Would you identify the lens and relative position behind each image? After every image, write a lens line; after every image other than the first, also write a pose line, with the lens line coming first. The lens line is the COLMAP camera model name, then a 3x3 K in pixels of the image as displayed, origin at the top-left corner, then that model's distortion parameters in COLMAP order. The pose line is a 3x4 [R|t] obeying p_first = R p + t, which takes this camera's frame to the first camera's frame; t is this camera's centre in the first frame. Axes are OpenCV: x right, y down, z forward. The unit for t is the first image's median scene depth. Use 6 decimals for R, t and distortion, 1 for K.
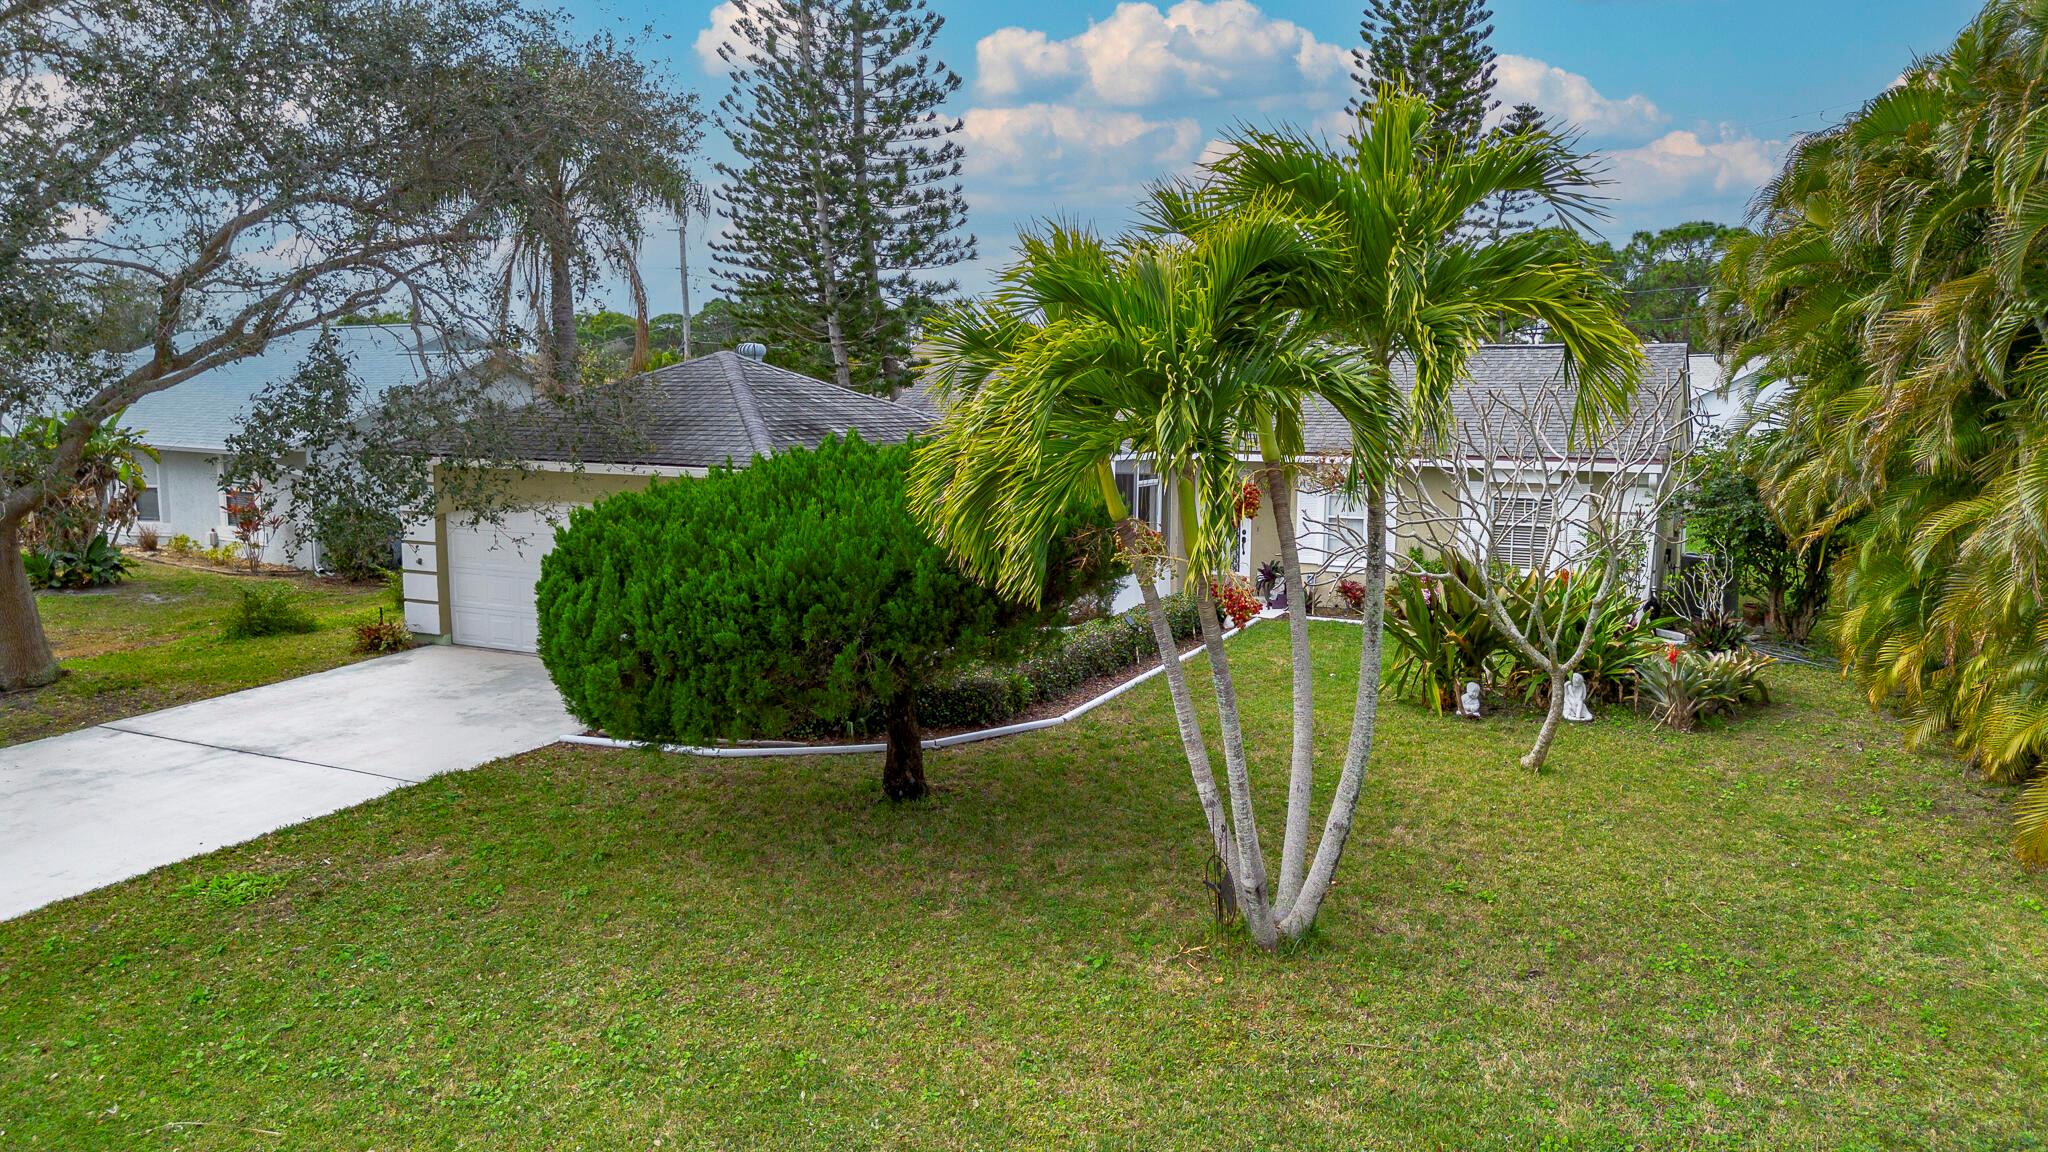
lens RADIAL K [[1443.2, 0, 1014.2], [0, 1443.2, 573.0], [0, 0, 1]] dist [0.032533, -0.000395]
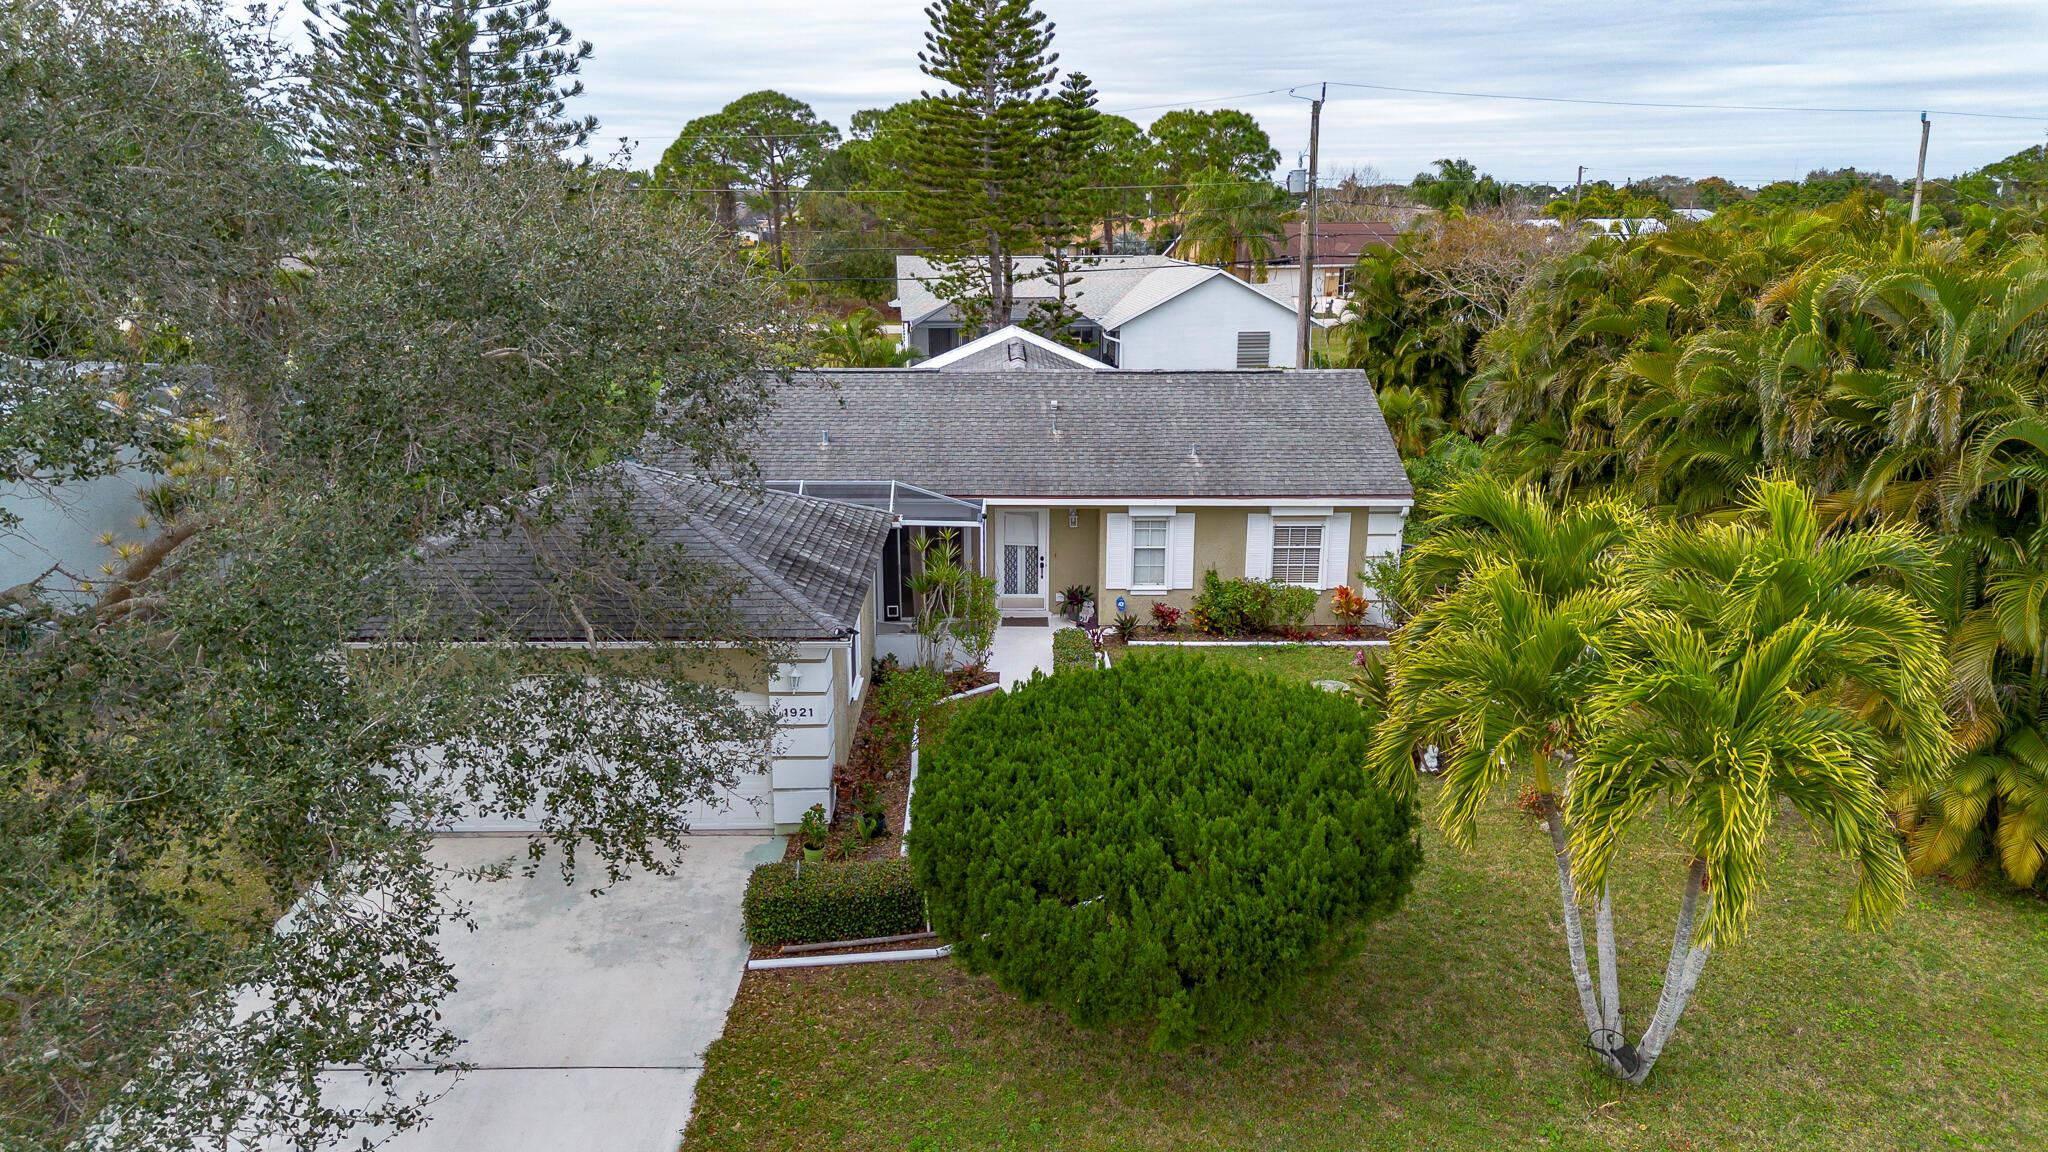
lens RADIAL K [[1443.2, 0, 1014.2], [0, 1443.2, 573.0], [0, 0, 1]] dist [0.032533, -0.000395]
pose [[0.887017, -0.121134, 0.445565, -0.348277], [0.063311, 0.987768, 0.142503, -0.174540], [-0.457377, -0.098193, 0.883835, 0.042115]]
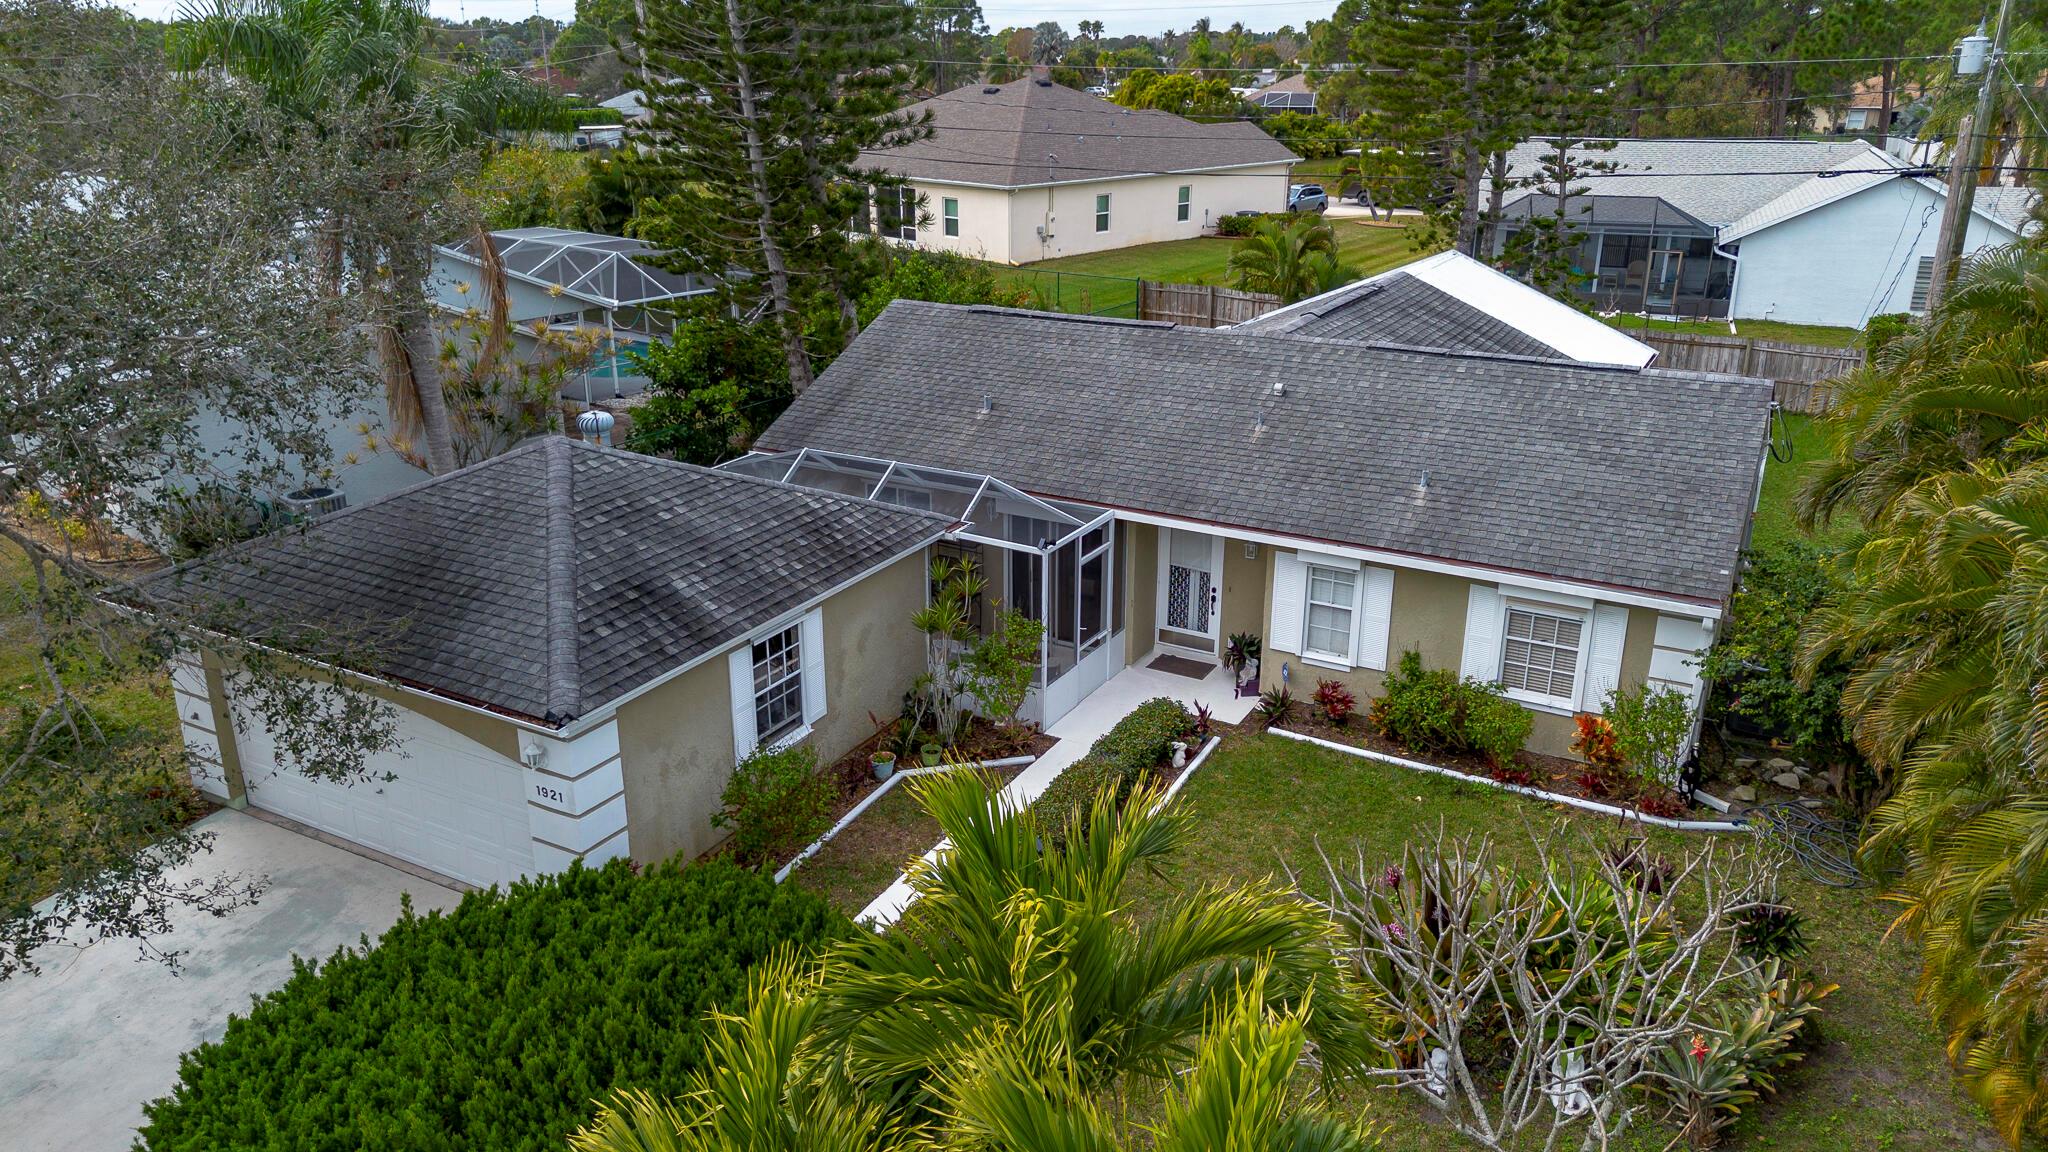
lens RADIAL K [[1443.2, 0, 1014.2], [0, 1443.2, 573.0], [0, 0, 1]] dist [0.032533, -0.000395]
pose [[0.999542, 0.005777, -0.029704, 0.067766], [0.000913, 0.975405, 0.220419, -0.223812], [0.030247, -0.220345, 0.974953, 0.177930]]
